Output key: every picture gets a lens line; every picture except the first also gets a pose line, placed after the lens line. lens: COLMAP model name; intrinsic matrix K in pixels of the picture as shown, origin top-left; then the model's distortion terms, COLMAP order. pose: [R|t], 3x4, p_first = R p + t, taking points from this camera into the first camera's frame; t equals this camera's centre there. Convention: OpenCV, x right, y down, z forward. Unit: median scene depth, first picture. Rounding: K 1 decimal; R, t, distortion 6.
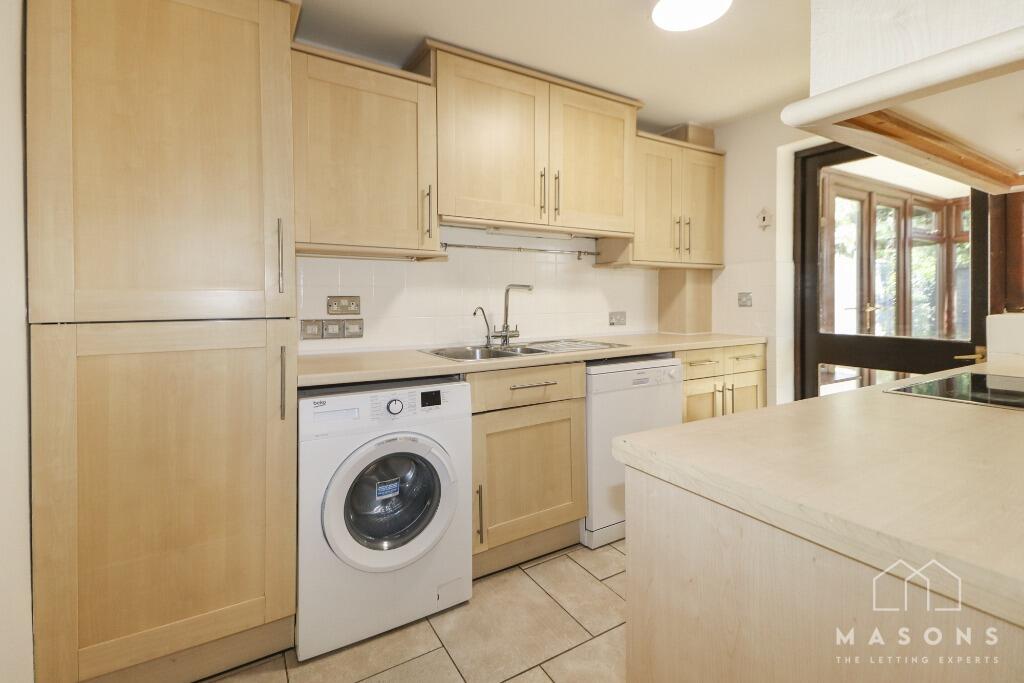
lens RADIAL K [[468.2, 0, 487.7], [0, 468.2, 305.2], [0, 0, 1]] dist [0.018603, -0.002137]
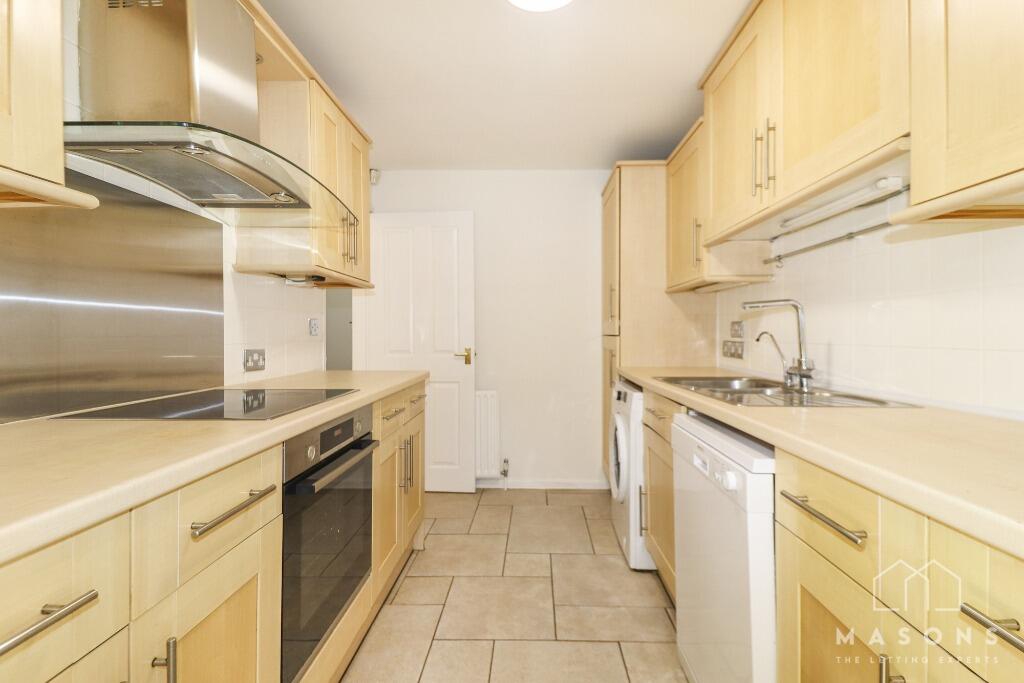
lens RADIAL K [[468.2, 0, 513.5], [0, 468.2, 335.8], [0, 0, 1]] dist [0.018603, -0.002137]
pose [[-0.533438, 0.005967, -0.845818, 0.823796], [-0.004345, 0.999943, 0.009795, 0.004536], [0.845828, 0.008900, -0.533382, 0.986072]]
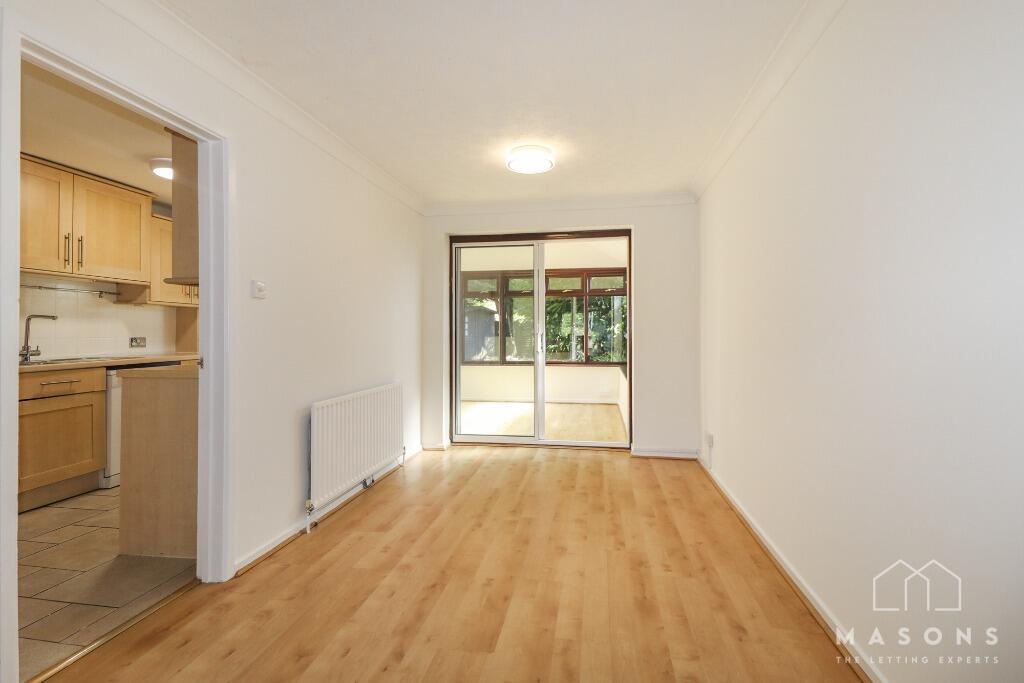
lens RADIAL K [[468.2, 0, 499.5], [0, 468.2, 329.9], [0, 0, 1]] dist [0.018603, -0.002137]
pose [[0.627157, 0.008606, 0.778845, -0.168439], [0.009106, 0.999790, -0.018380, 0.034796], [-0.778840, 0.018619, 0.626947, -0.857462]]
